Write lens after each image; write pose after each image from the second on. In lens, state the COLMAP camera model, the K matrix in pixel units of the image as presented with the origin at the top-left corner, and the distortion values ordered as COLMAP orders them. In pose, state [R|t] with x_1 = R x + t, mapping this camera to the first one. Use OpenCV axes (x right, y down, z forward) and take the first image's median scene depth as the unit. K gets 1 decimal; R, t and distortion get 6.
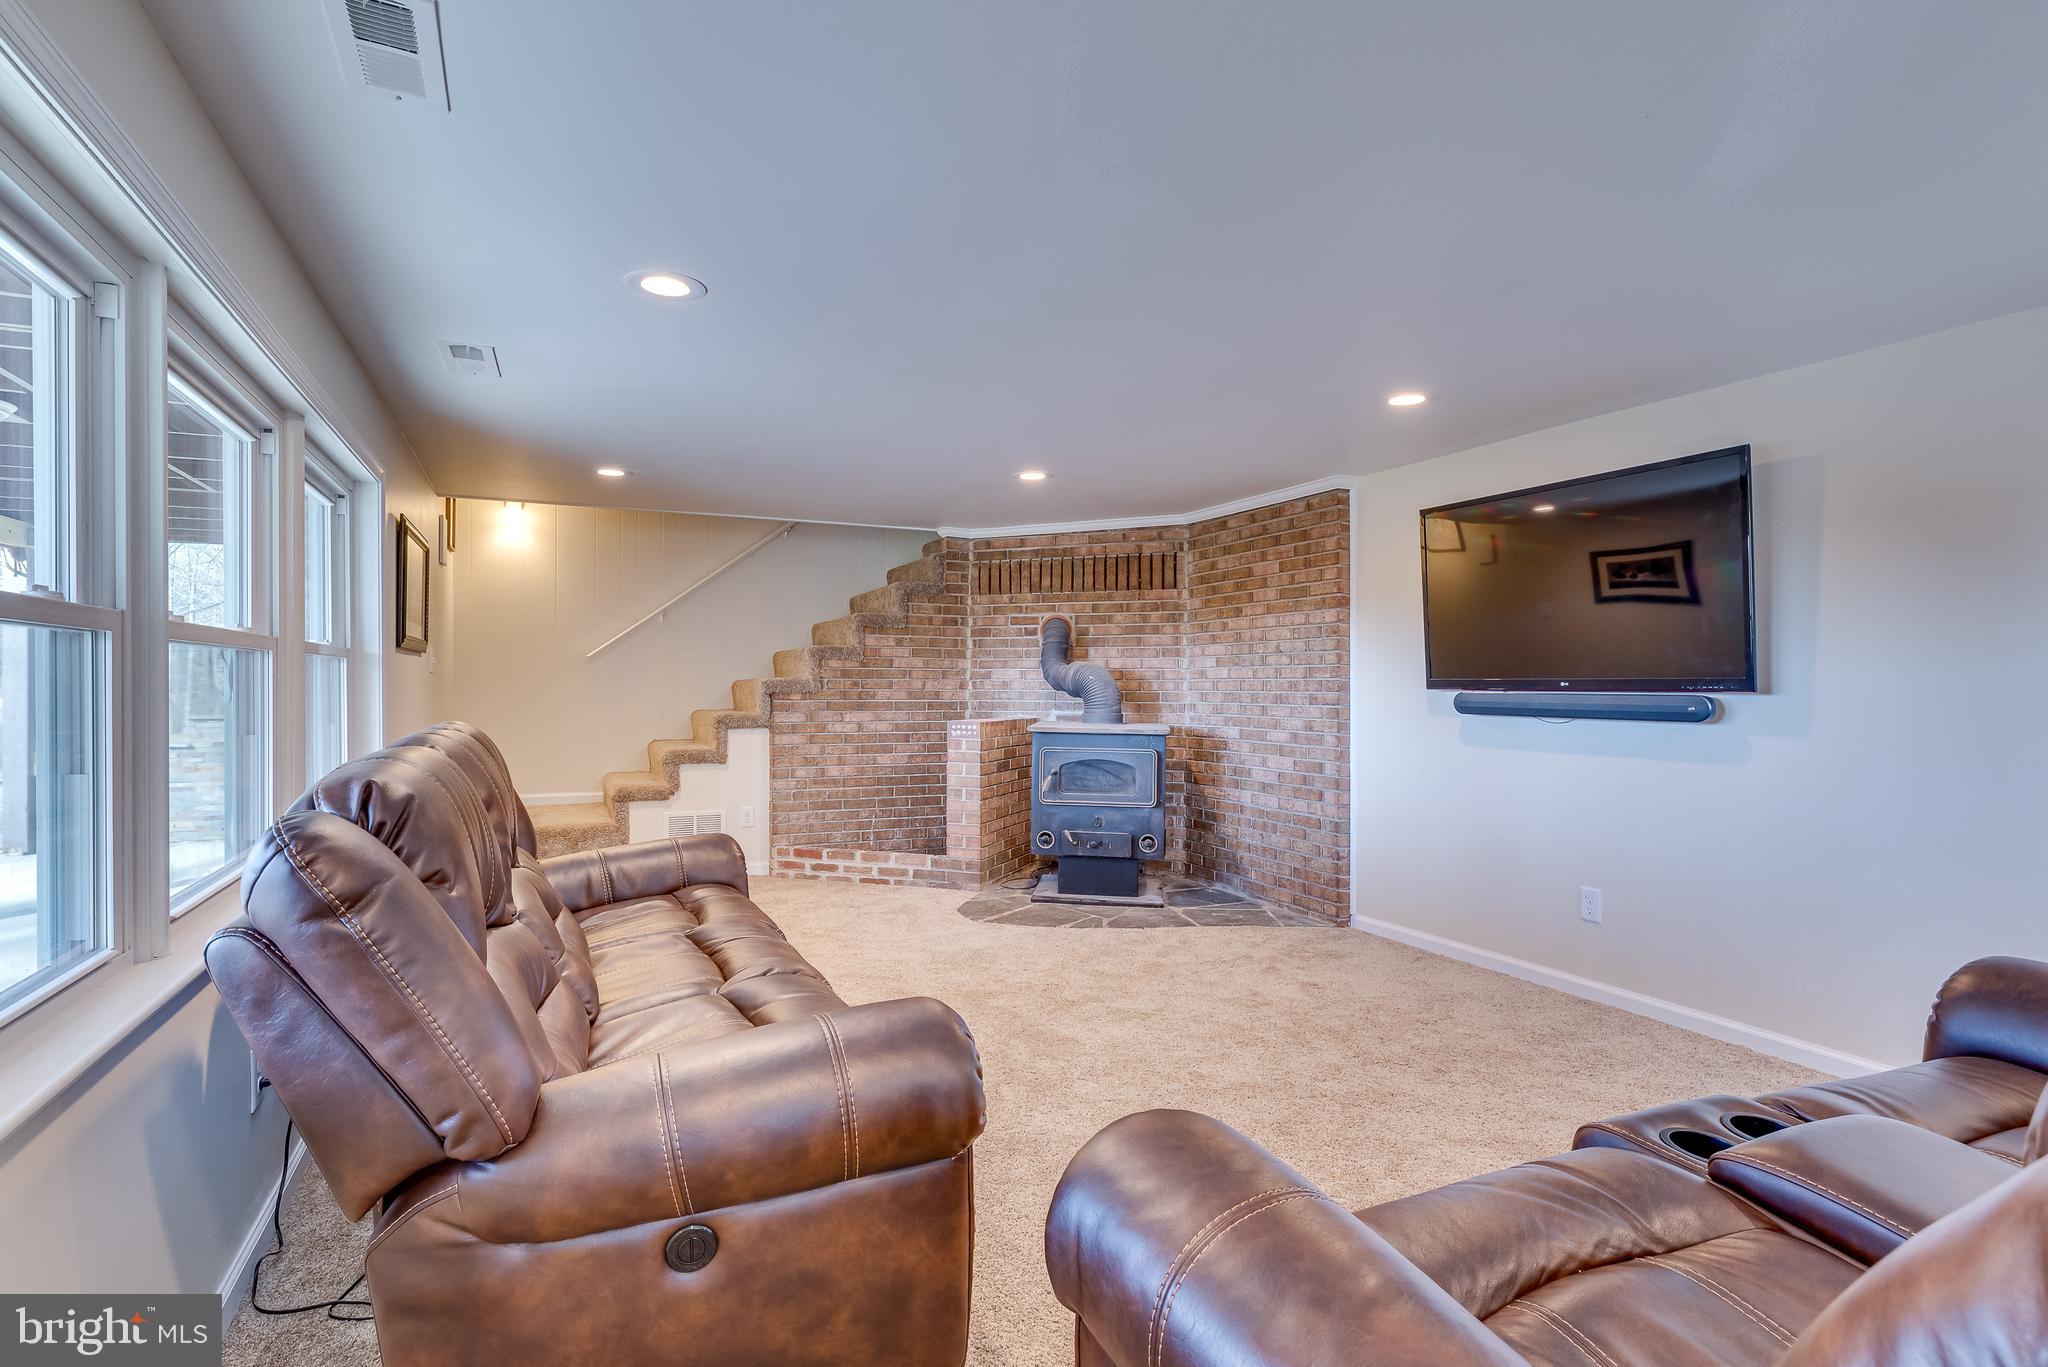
lens RADIAL K [[1007.1, 0, 1006.4], [0, 1007.1, 686.7], [0, 0, 1]] dist [-0.015715, -0.000197]
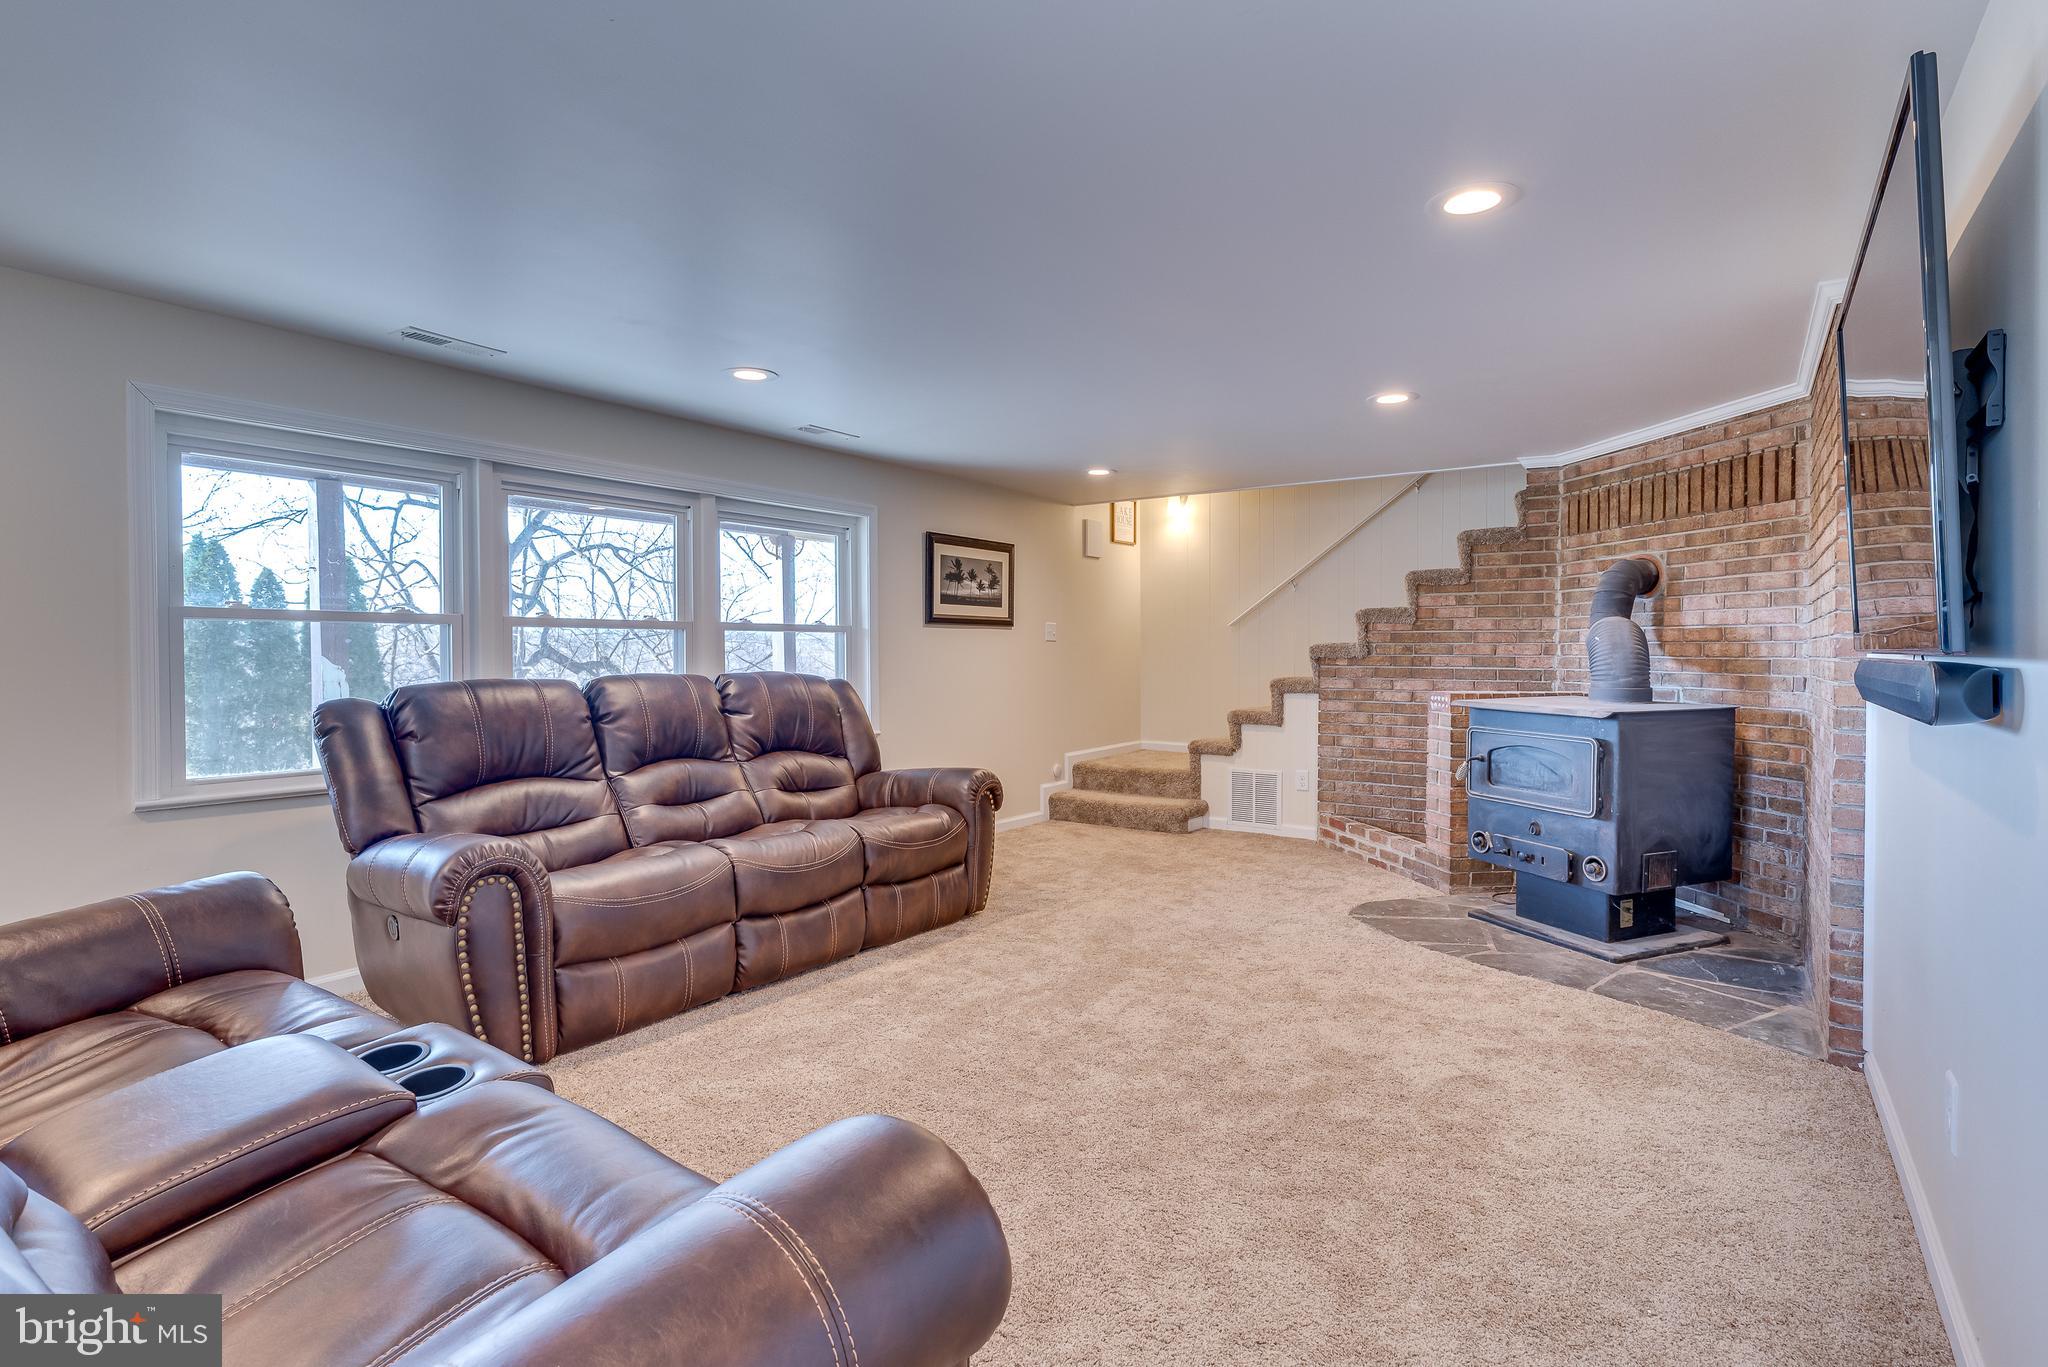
lens RADIAL K [[1007.1, 0, 1024.5], [0, 1007.1, 674.9], [0, 0, 1]] dist [-0.015715, -0.000197]
pose [[0.505086, 0.018251, -0.862876, 0.486039], [-0.002457, 0.999803, 0.019709, 0.003997], [0.863065, -0.007835, 0.505031, 0.255887]]
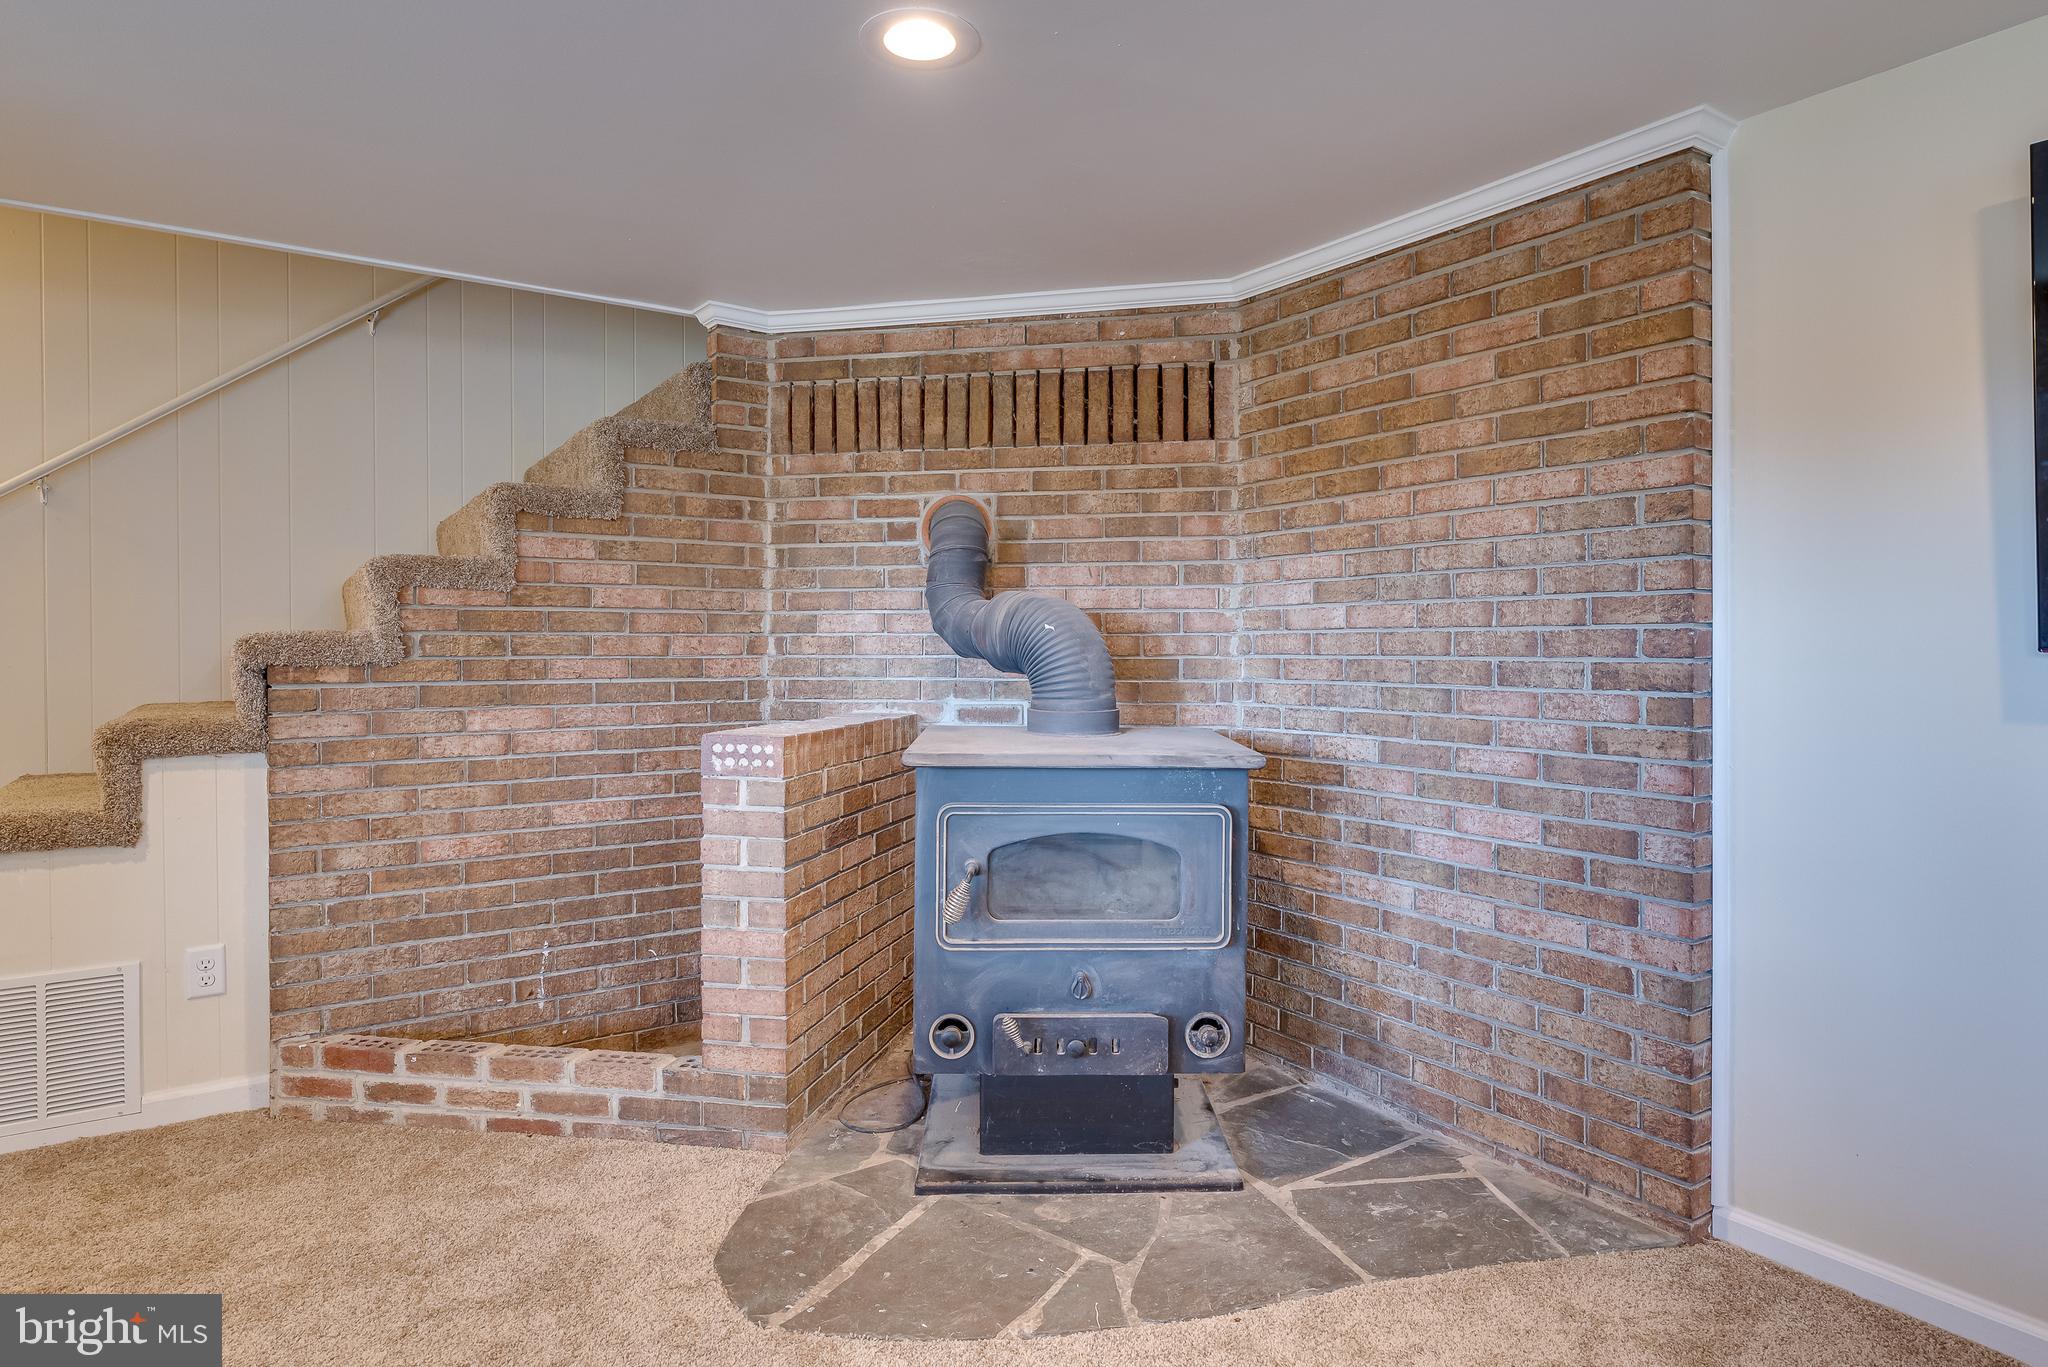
lens RADIAL K [[1164.4, 0, 1067.5], [0, 1164.4, 653.0], [0, 0, 1]] dist [-0.003060, -0.001077]
pose [[0.983502, -0.006162, 0.180793, 0.001936], [0.005120, 0.999968, 0.006226, -0.000928], [-0.180826, -0.005197, 0.983501, 0.487765]]
